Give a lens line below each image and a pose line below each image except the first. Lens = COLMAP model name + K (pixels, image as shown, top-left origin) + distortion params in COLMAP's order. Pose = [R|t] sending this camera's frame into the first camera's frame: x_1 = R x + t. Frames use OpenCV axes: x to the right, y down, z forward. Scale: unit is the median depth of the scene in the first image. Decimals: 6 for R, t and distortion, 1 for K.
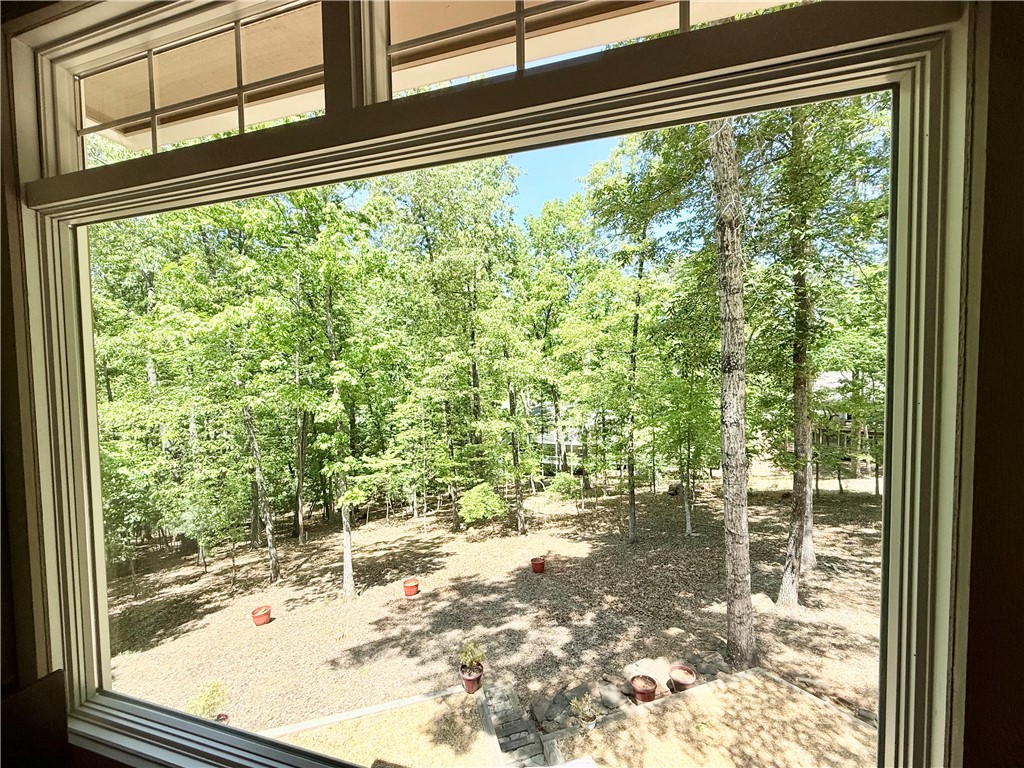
lens RADIAL K [[415.4, 0, 509.7], [0, 415.4, 388.8], [0, 0, 1]] dist [0.008701, -0.001369]
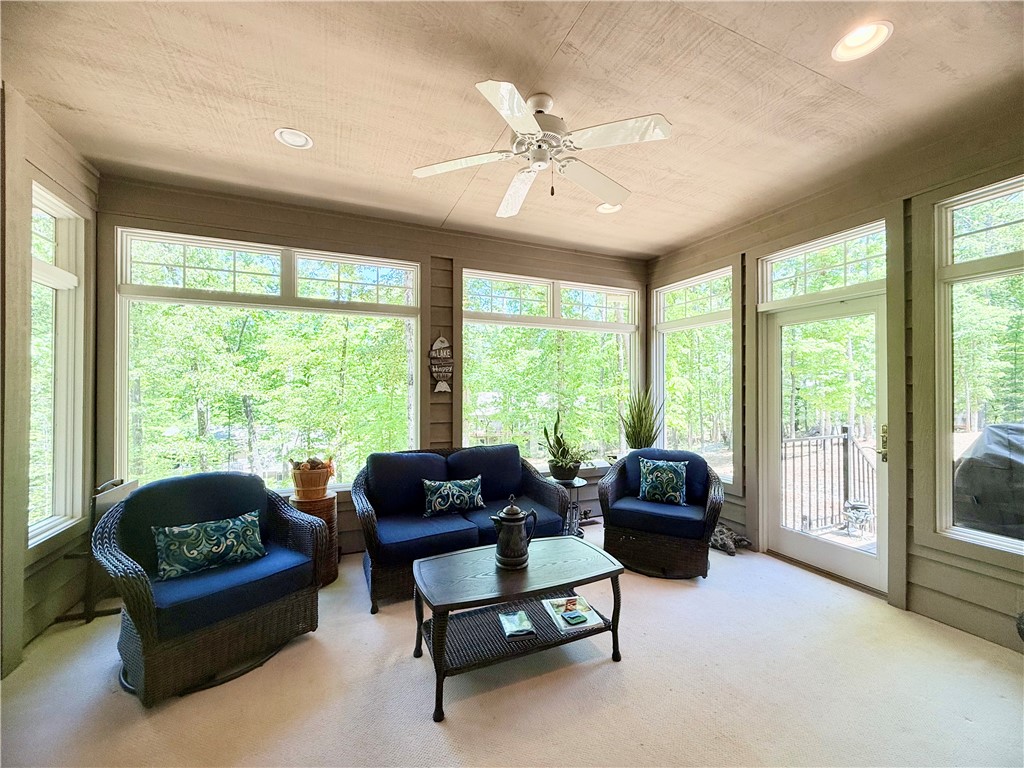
lens RADIAL K [[415.4, 0, 515.5], [0, 415.4, 383.4], [0, 0, 1]] dist [0.008701, -0.001369]
pose [[0.769482, 0.021147, 0.638318, -0.077126], [0.019750, 0.998186, -0.056877, 0.025338], [-0.638363, 0.056372, 0.767669, -0.206595]]
